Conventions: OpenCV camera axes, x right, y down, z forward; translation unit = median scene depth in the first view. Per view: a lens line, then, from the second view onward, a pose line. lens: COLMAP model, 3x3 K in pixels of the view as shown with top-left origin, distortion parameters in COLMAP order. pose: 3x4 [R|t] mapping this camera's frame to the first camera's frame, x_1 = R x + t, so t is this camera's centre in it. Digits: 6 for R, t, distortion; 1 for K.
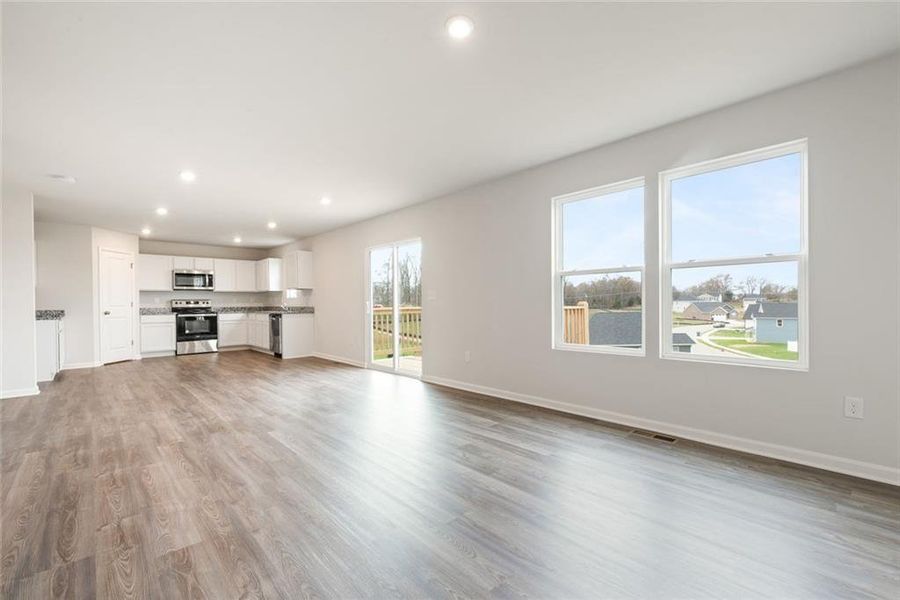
lens RADIAL K [[391.6, 0, 448.3], [0, 391.6, 302.8], [0, 0, 1]] dist [0.004594, 0.000139]
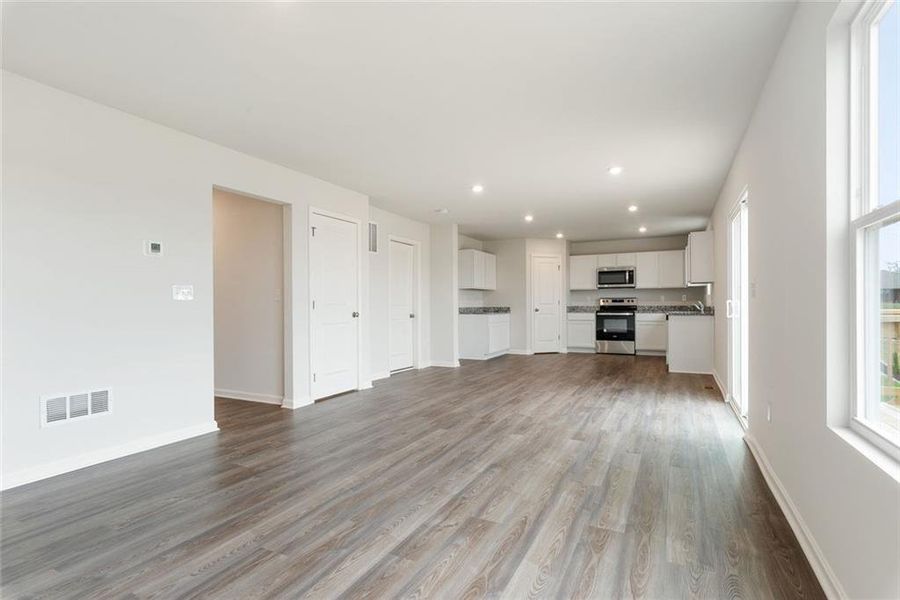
lens RADIAL K [[450.5, 0, 445.7], [0, 450.5, 305.7], [0, 0, 1]] dist [0.001663, 0.000347]
pose [[0.347345, 0.010033, -0.937684, 0.498778], [0.003185, 0.999924, 0.011878, -0.006185], [0.937732, -0.007112, 0.347286, 0.460564]]
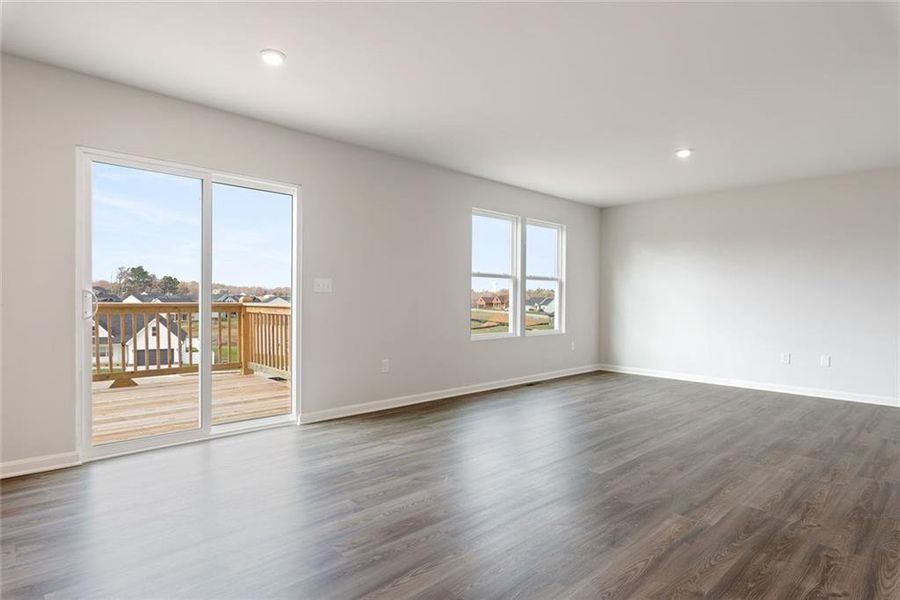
lens RADIAL K [[480.8, 0, 445.4], [0, 480.8, 308.4], [0, 0, 1]] dist [-0.004149, 0.001575]
pose [[-0.003517, -0.011917, 0.999923, -1.039762], [-0.010943, 0.999870, 0.011878, 0.008724], [-0.999934, -0.010900, -0.003647, 0.990810]]
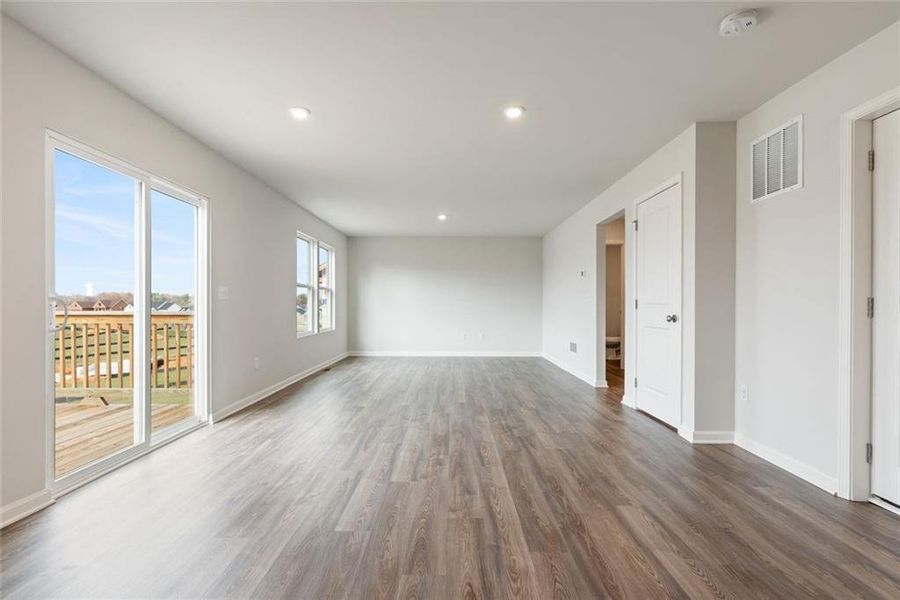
lens RADIAL K [[416.6, 0, 446.0], [0, 416.6, 304.4], [0, 0, 1]] dist [-0.003354, -0.001081]
pose [[-0.714801, 0.006096, 0.699302, -1.058922], [-0.002064, 0.999939, -0.010827, 0.011332], [-0.699325, -0.009182, -0.714745, 1.569047]]
